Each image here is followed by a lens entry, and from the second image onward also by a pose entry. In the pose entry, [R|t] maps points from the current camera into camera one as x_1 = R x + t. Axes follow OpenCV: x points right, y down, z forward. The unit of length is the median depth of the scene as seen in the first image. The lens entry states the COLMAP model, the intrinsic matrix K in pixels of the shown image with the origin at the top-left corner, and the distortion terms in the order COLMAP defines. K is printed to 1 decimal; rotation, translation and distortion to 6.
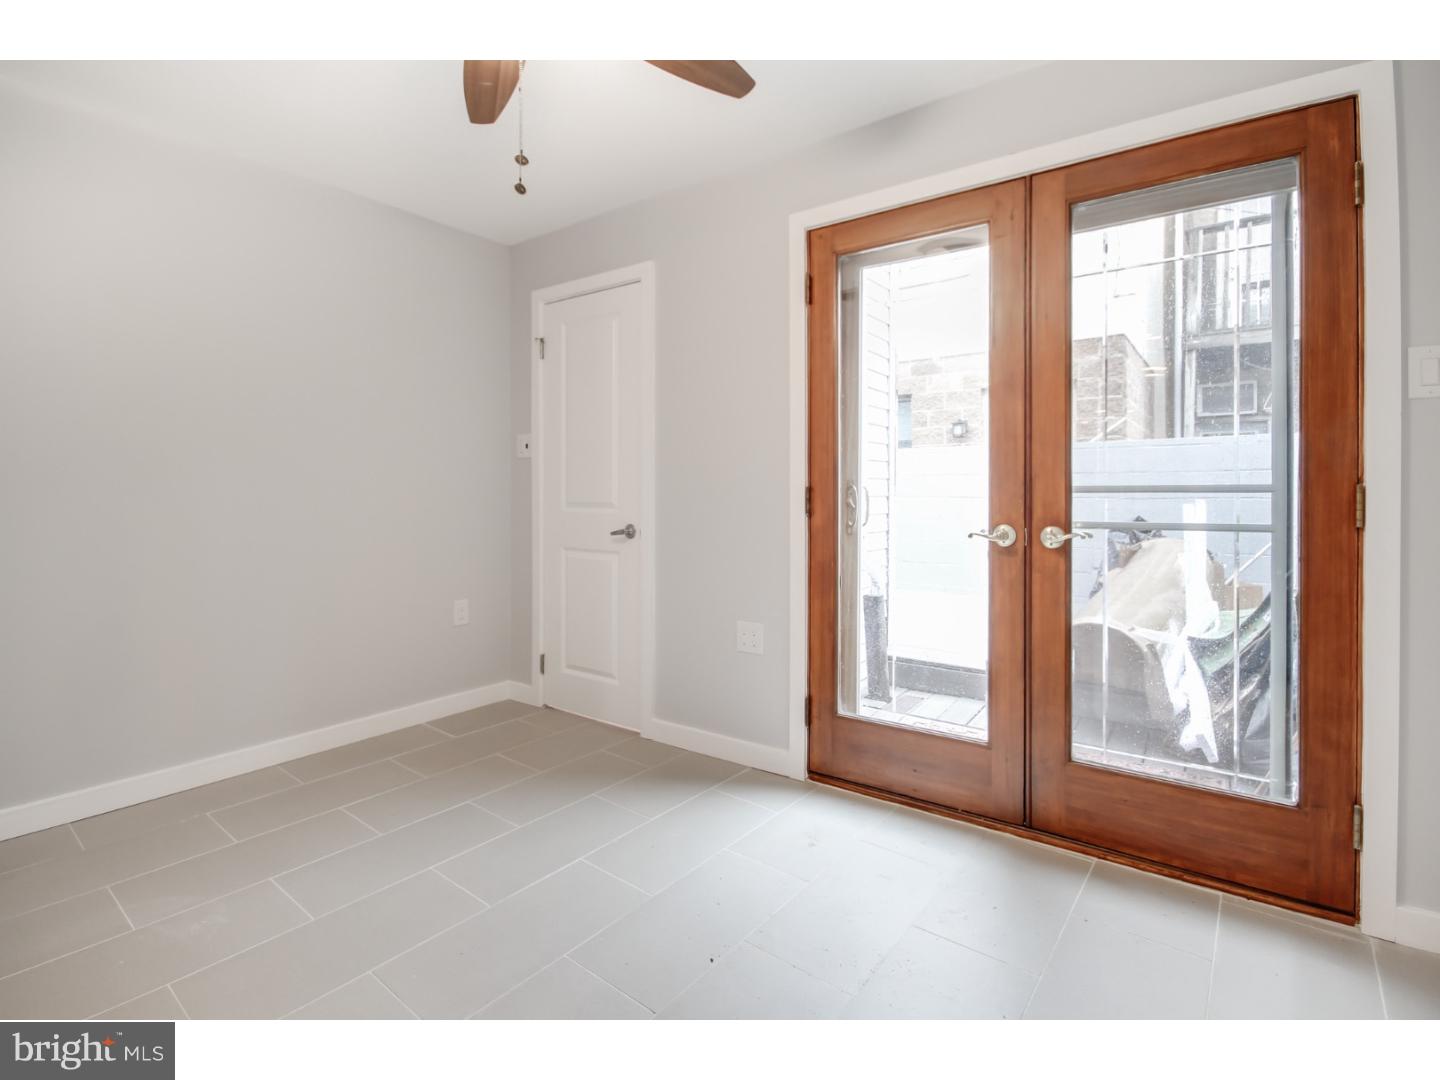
lens RADIAL K [[675.3, 0, 741.7], [0, 675.3, 494.1], [0, 0, 1]] dist [0.004800, -0.003680]
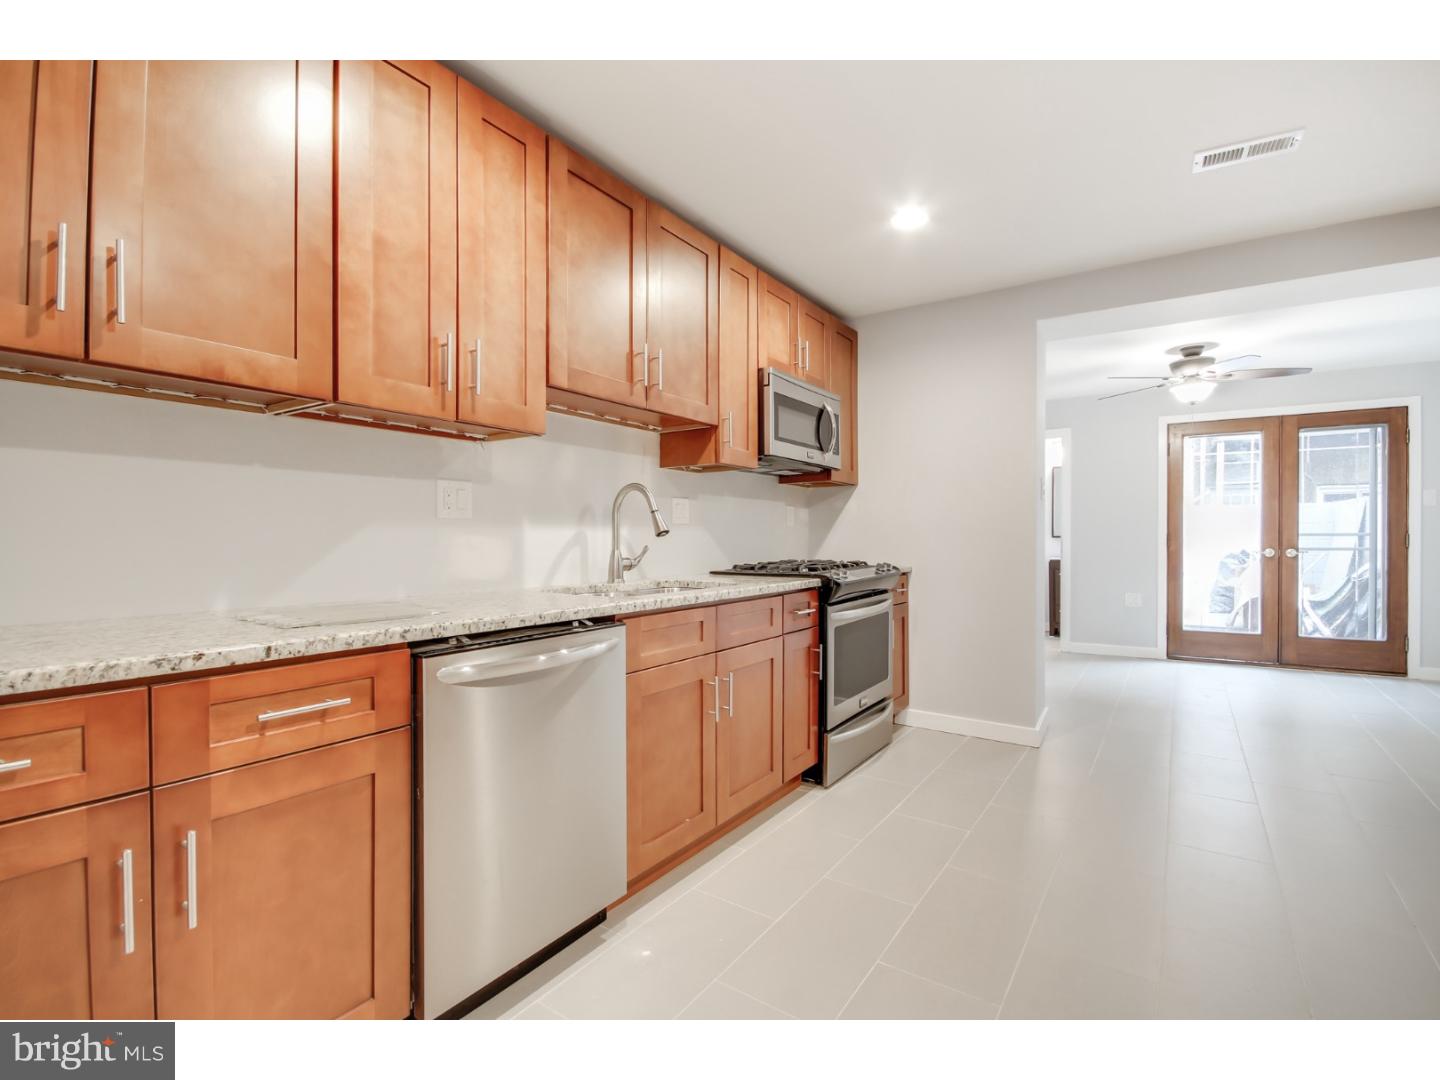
lens RADIAL K [[664.3, 0, 734.3], [0, 664.3, 542.4], [0, 0, 1]] dist [0.002234, -0.005533]
pose [[0.998054, -0.003590, 0.062260, -1.907251], [0.003245, 0.999979, 0.005635, 0.001094], [-0.062279, -0.005422, 0.998044, -1.483005]]
